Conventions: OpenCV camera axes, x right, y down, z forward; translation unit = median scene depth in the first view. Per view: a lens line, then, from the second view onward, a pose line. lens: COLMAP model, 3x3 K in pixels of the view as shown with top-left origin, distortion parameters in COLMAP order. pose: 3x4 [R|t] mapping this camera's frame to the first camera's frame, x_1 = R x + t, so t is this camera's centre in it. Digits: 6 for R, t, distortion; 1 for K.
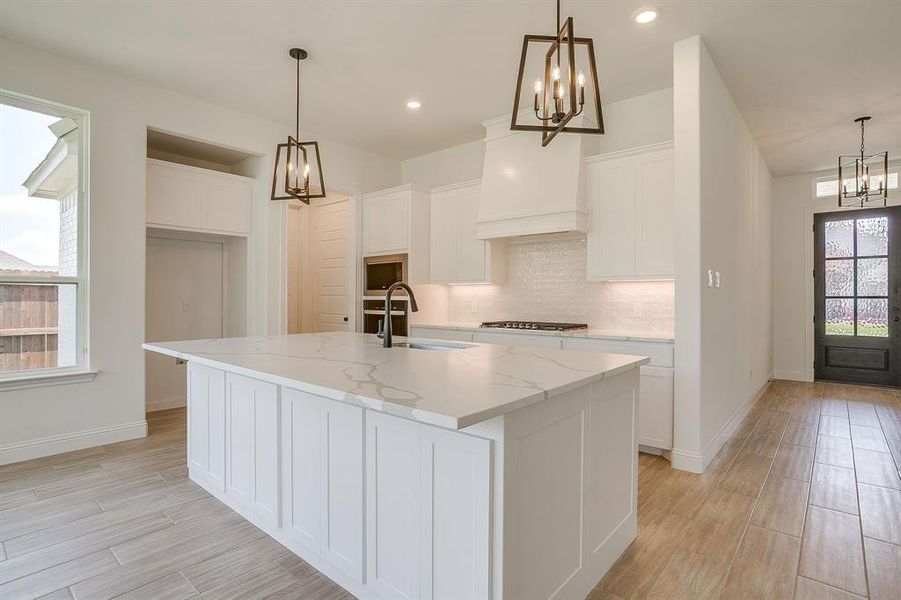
lens RADIAL K [[457.8, 0, 445.7], [0, 457.8, 296.6], [0, 0, 1]] dist [-0.058949, 0.033667]
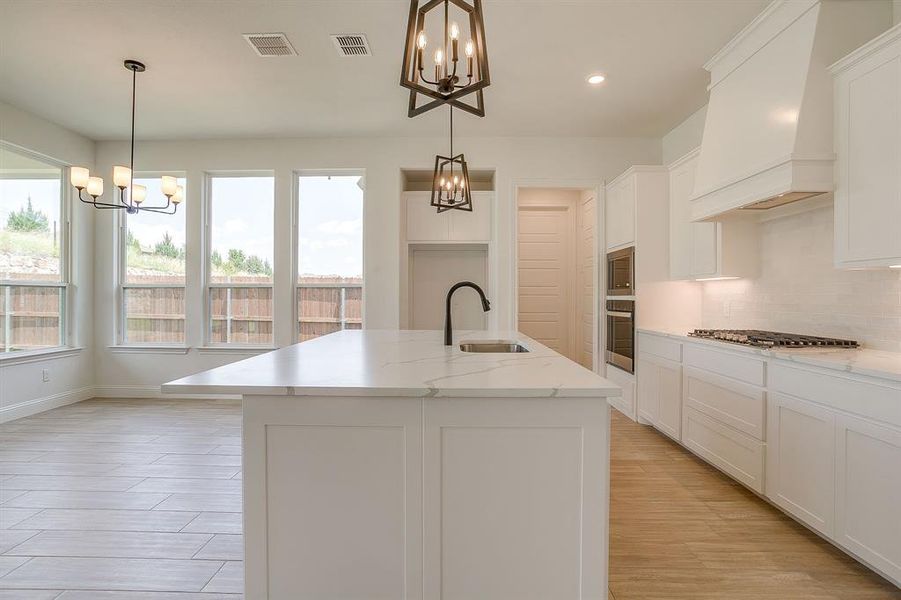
lens RADIAL K [[457.8, 0, 445.7], [0, 457.8, 296.6], [0, 0, 1]] dist [-0.058949, 0.033667]
pose [[0.638689, -0.002135, -0.769462, 0.378397], [0.000735, 0.999997, -0.002164, 0.002390], [0.769464, 0.000817, 0.638689, 0.192235]]
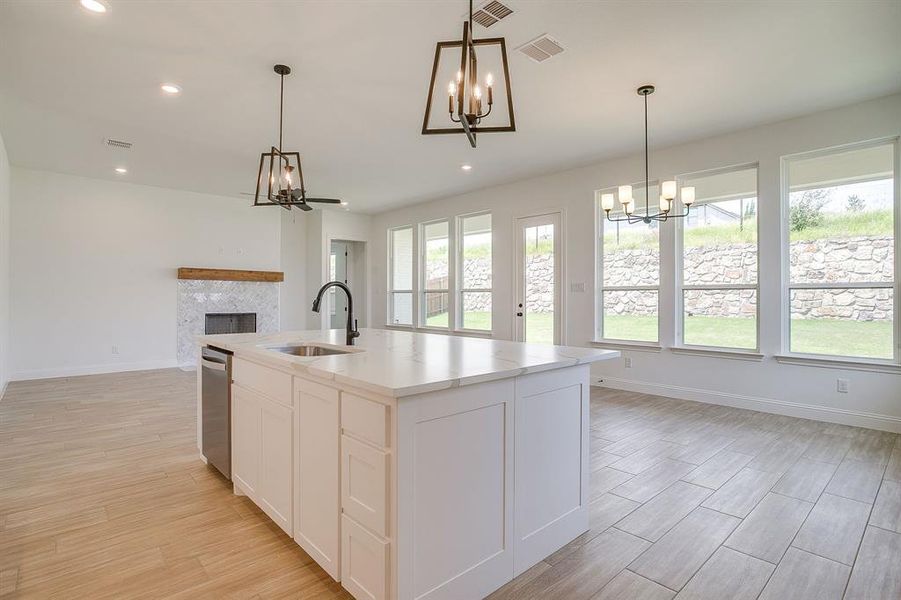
lens RADIAL K [[454.3, 0, 441.2], [0, 454.3, 293.6], [0, 0, 1]] dist [-0.059704, 0.028061]
pose [[-0.991654, -0.005528, 0.128807, -0.263262], [-0.006796, 0.999933, -0.009407, 0.001615], [-0.128747, -0.010204, -0.991625, 1.135537]]
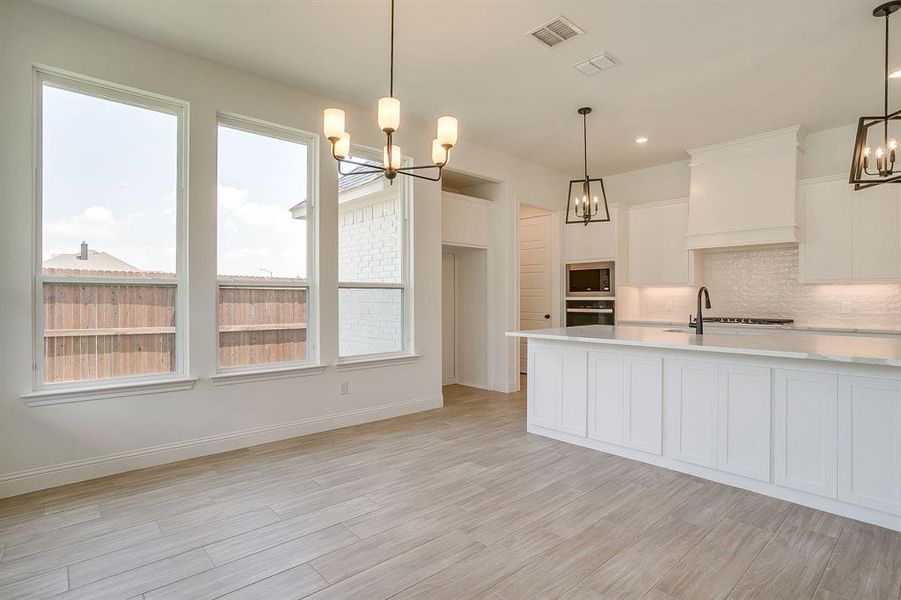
lens RADIAL K [[457.8, 0, 445.7], [0, 457.8, 296.6], [0, 0, 1]] dist [-0.058949, 0.033667]
pose [[0.992635, -0.004638, -0.121056, -0.408687], [0.004474, 0.999989, -0.001631, -0.001549], [0.121062, 0.001077, 0.992644, -0.247550]]
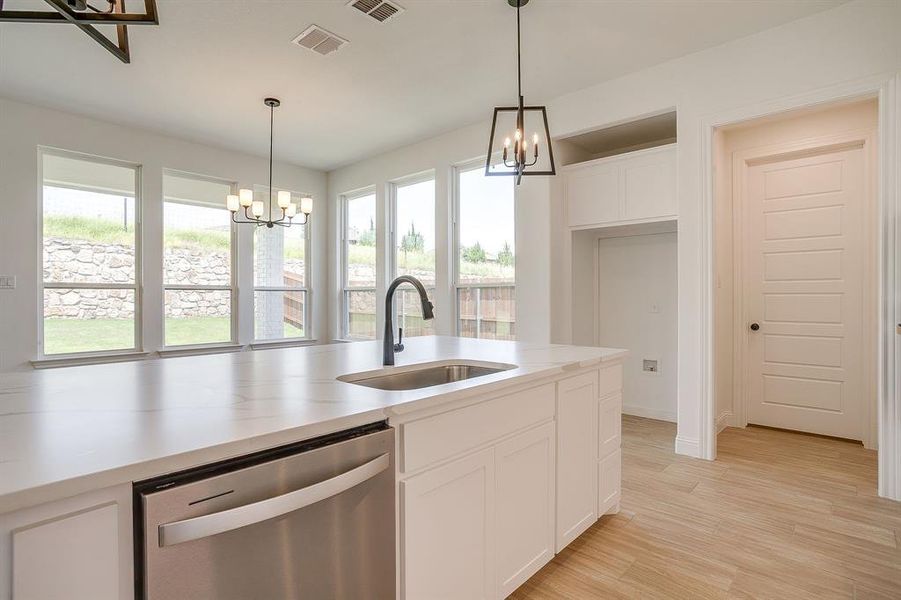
lens RADIAL K [[457.8, 0, 445.7], [0, 457.8, 296.6], [0, 0, 1]] dist [-0.058949, 0.033667]
pose [[-0.023737, -0.005430, -0.999703, 0.349587], [0.003412, 0.999979, -0.005513, 0.003181], [0.999712, -0.003542, -0.023718, 0.632235]]
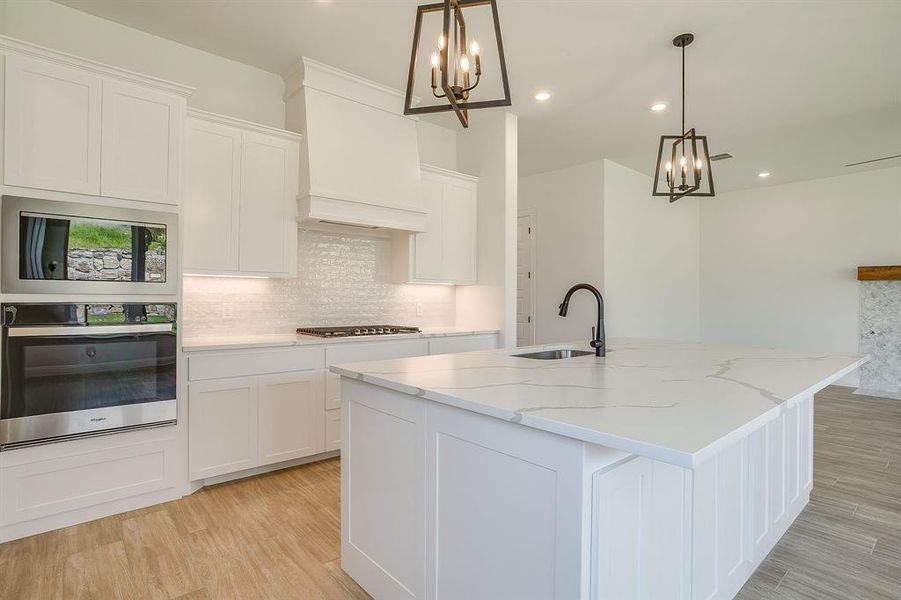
lens RADIAL K [[458.7, 0, 450.2], [0, 458.7, 293.9], [0, 0, 1]] dist [-0.059400, 0.031193]
pose [[0.141899, 0.007441, 0.989853, -0.599988], [-0.008552, 0.999944, -0.006291, -0.001708], [-0.989844, -0.007572, 0.141955, 0.663728]]
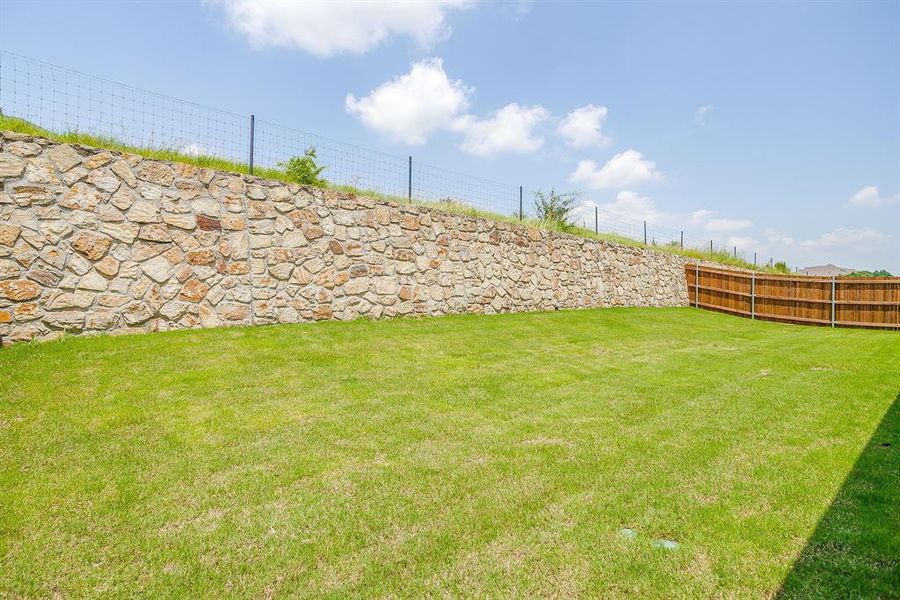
lens RADIAL K [[457.3, 0, 445.3], [0, 457.3, 296.6], [0, 0, 1]] dist [-0.058949, 0.033667]
pose [[-0.148580, -0.000111, -0.988900, 1.203279], [-0.000131, 1.000000, -0.000093, 0.035294], [0.988900, 0.000116, -0.148580, -2.381295]]
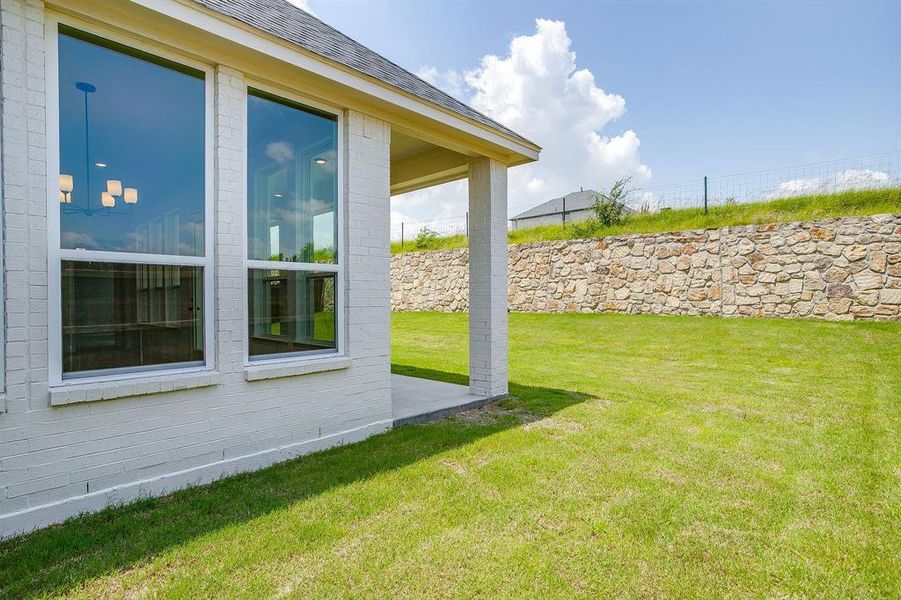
lens RADIAL K [[457.8, 0, 445.7], [0, 457.8, 296.6], [0, 0, 1]] dist [-0.058949, 0.033667]
pose [[-0.999052, 0.007213, 0.042941, -1.264551], [0.007027, 0.999965, -0.004488, 0.016848], [-0.042972, -0.004182, -0.999068, 1.104448]]
